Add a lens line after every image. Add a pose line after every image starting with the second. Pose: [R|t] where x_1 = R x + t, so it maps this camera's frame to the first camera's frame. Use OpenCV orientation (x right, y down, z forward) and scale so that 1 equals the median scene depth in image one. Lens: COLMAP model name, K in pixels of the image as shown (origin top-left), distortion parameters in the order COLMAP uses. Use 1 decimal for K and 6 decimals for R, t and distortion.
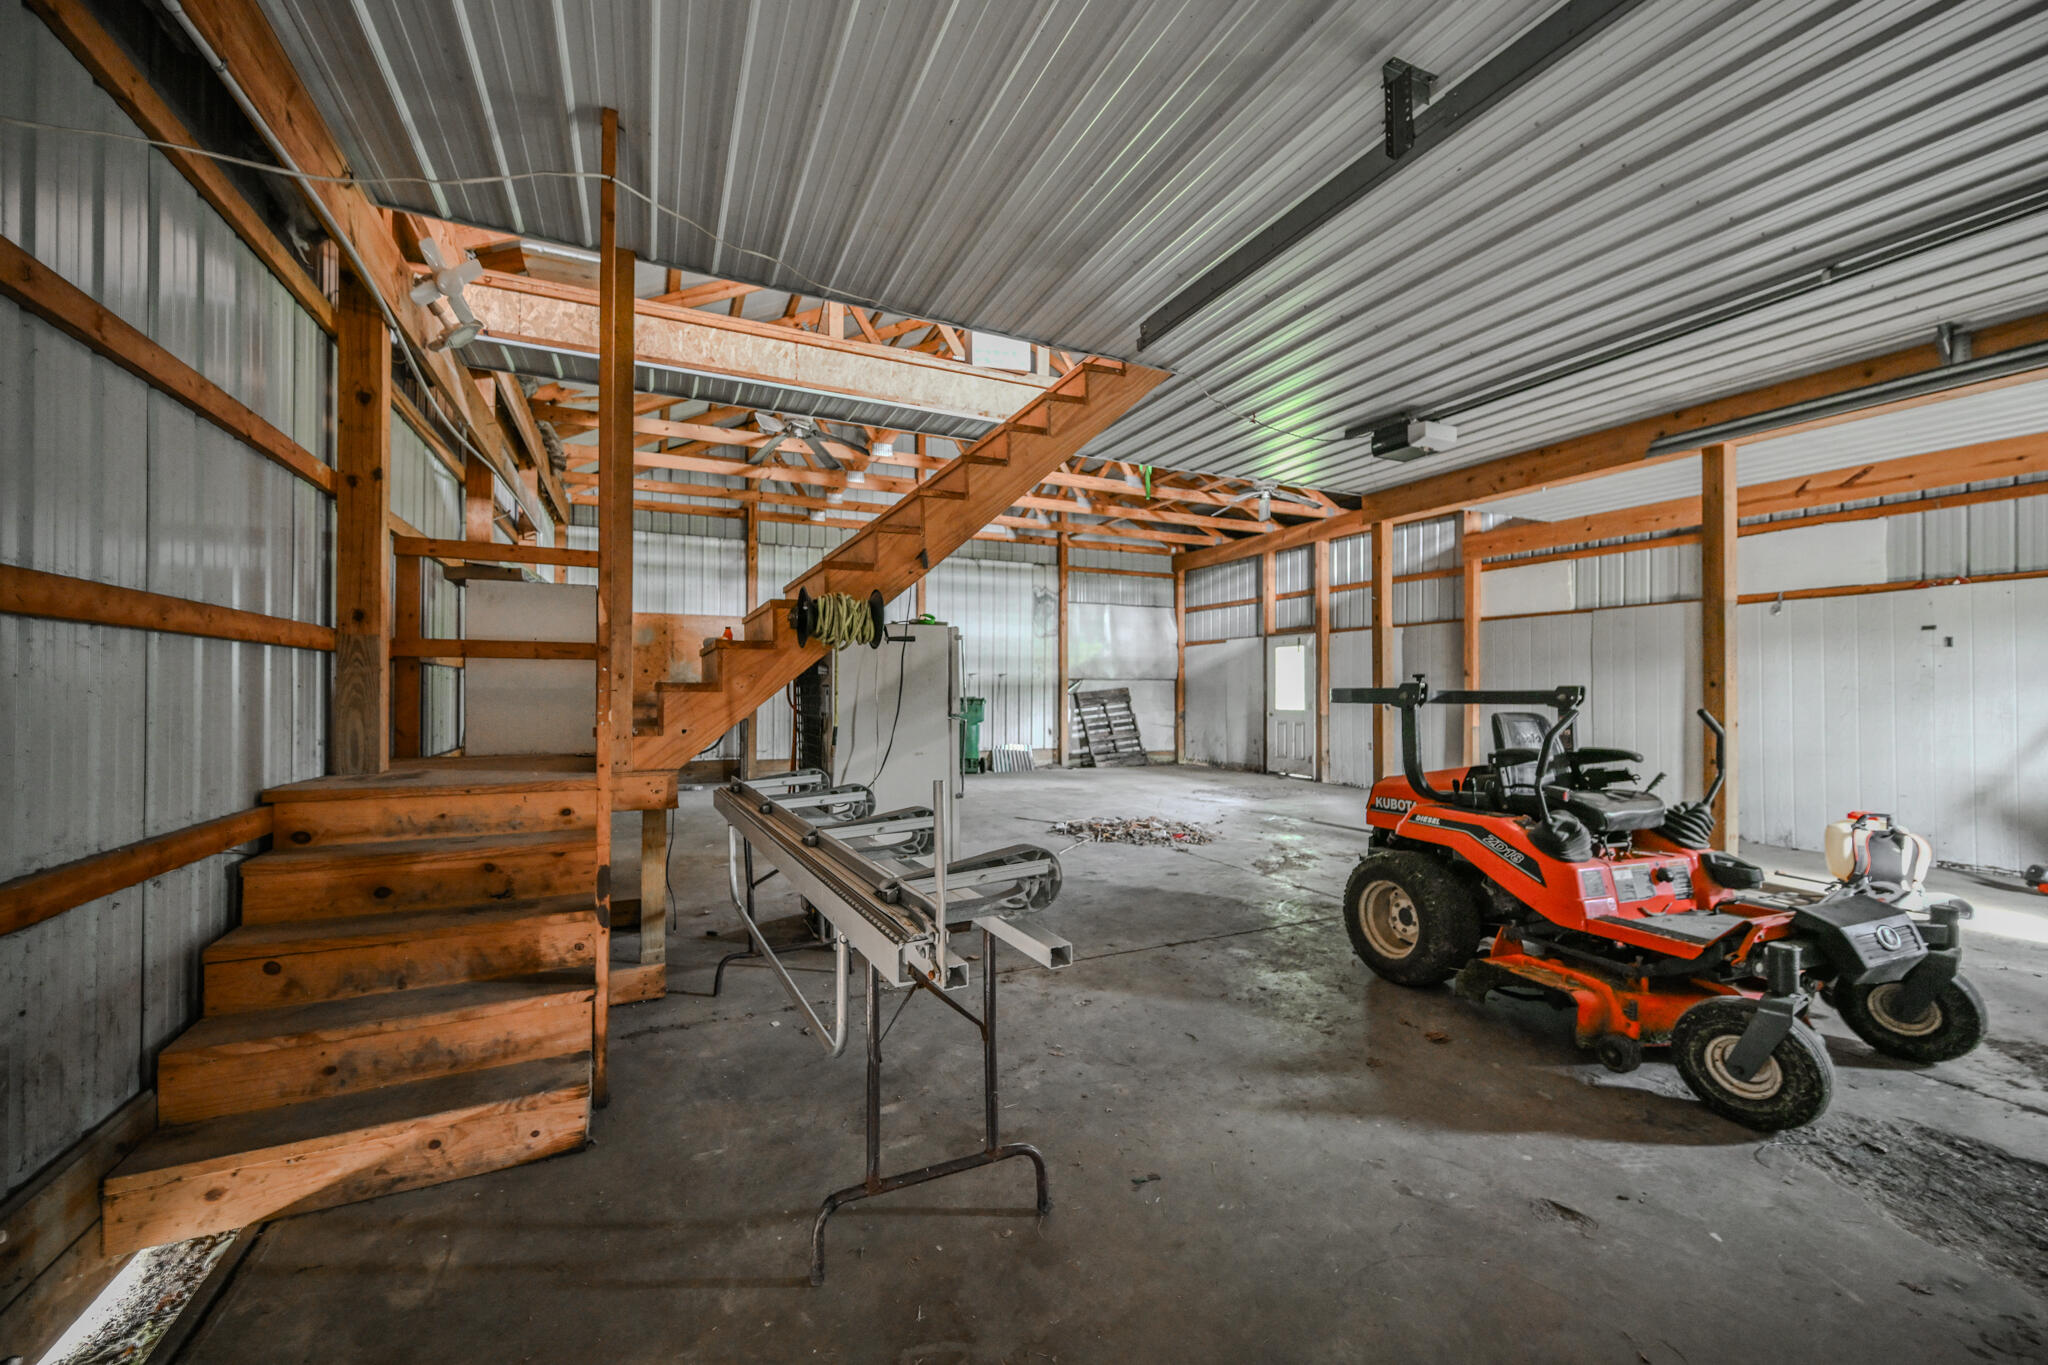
lens RADIAL K [[807.8, 0, 1025.4], [0, 807.8, 682.3], [0, 0, 1]] dist [-0.001448, -0.000655]
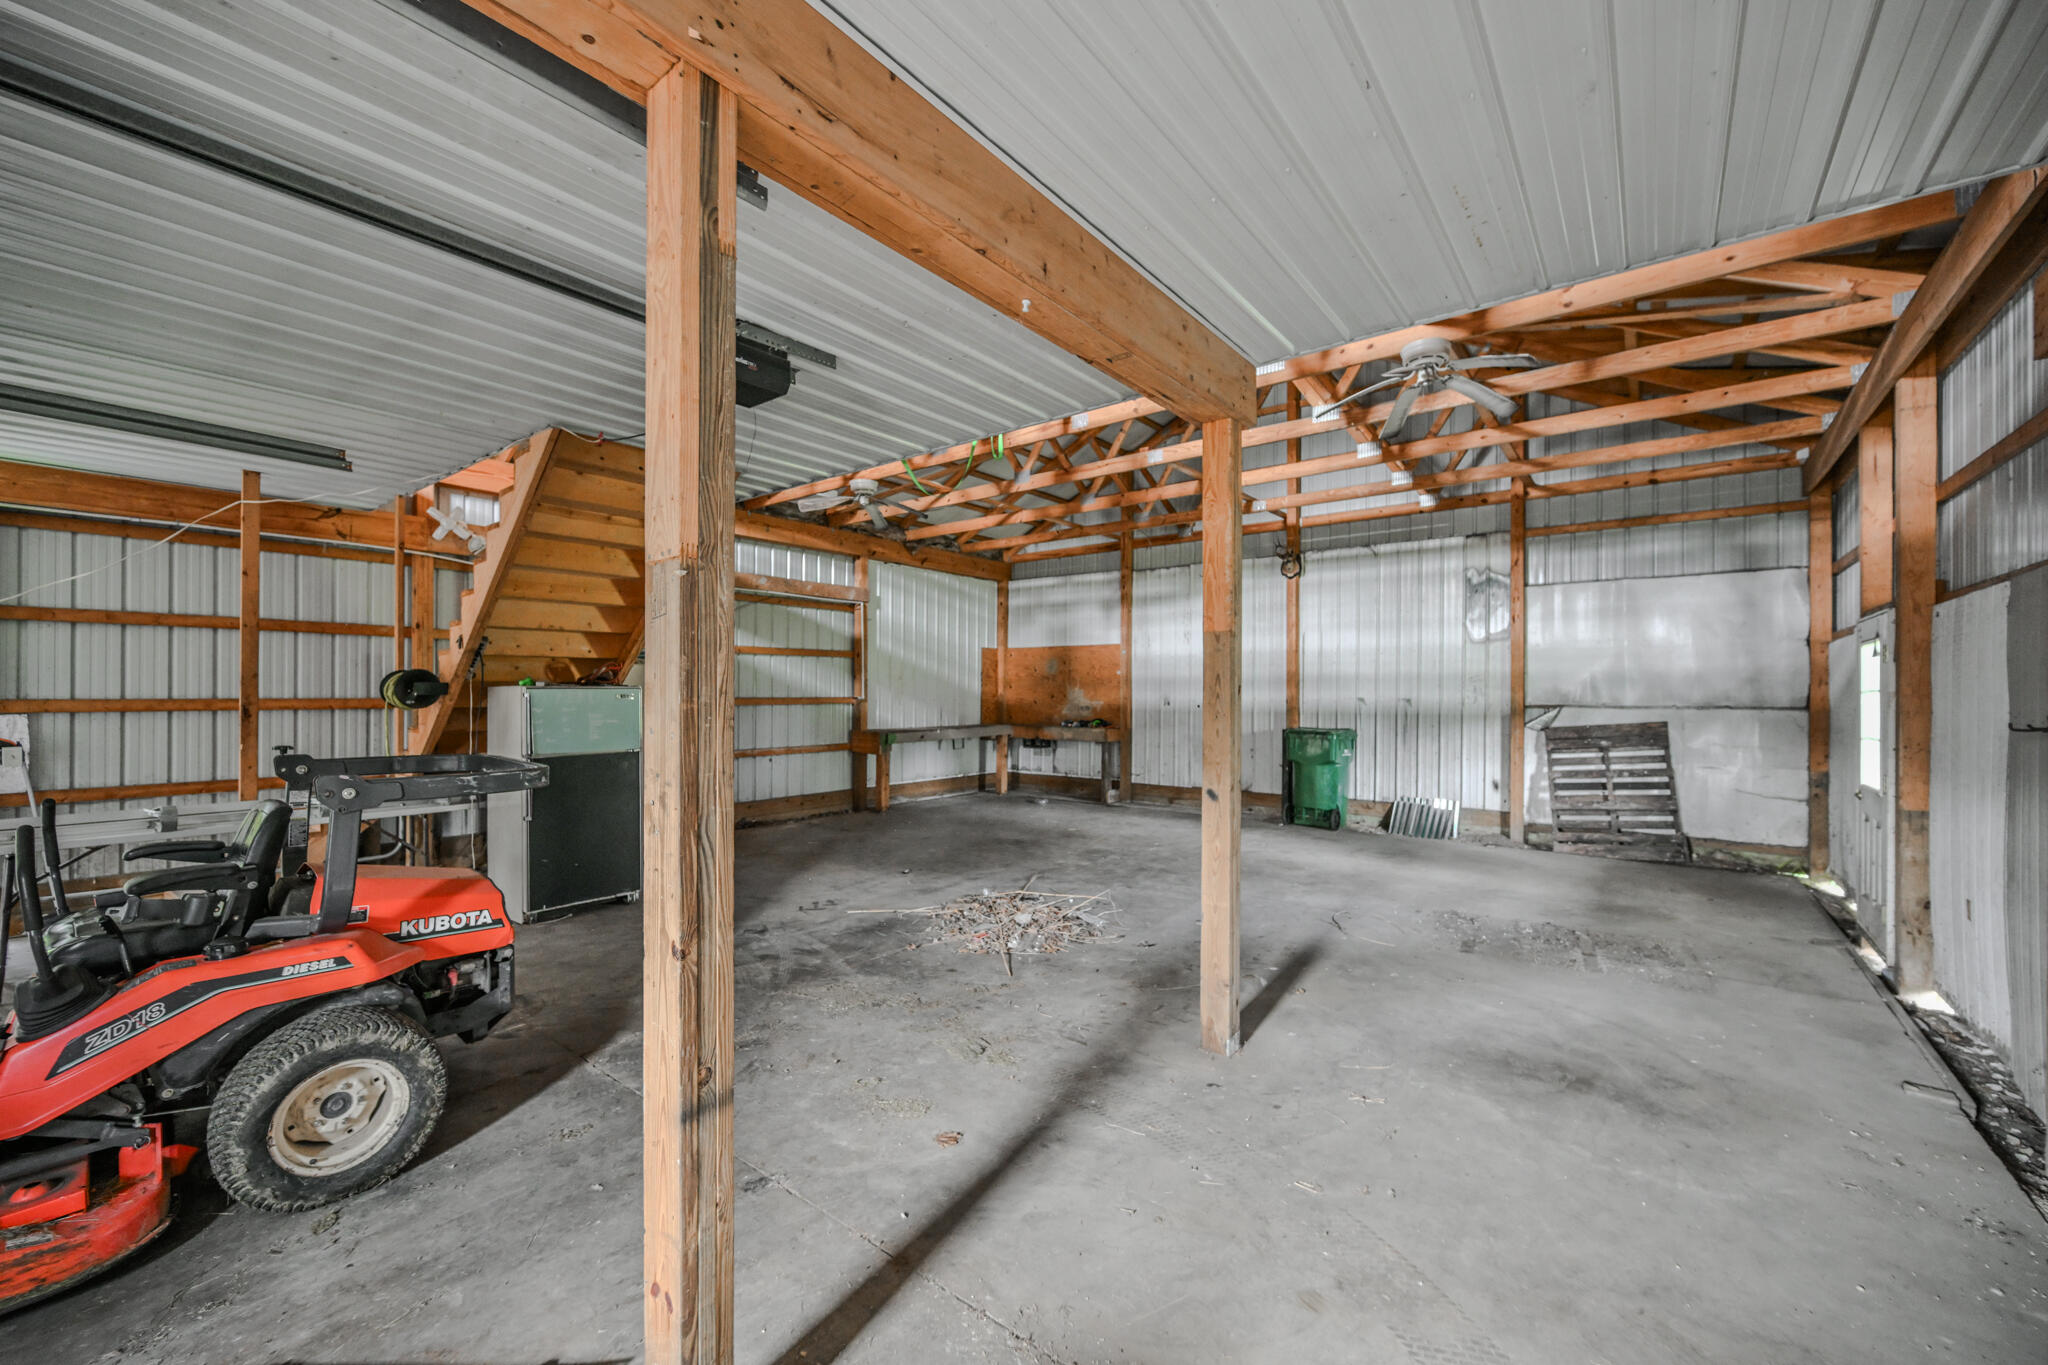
lens RADIAL K [[807.8, 0, 1022.9], [0, 807.8, 691.4], [0, 0, 1]] dist [-0.001448, -0.000655]
pose [[0.447067, -0.004291, -0.894490, 0.446432], [0.000102, 0.999989, -0.004746, -0.012509], [0.894500, 0.002031, 0.447062, 0.359114]]
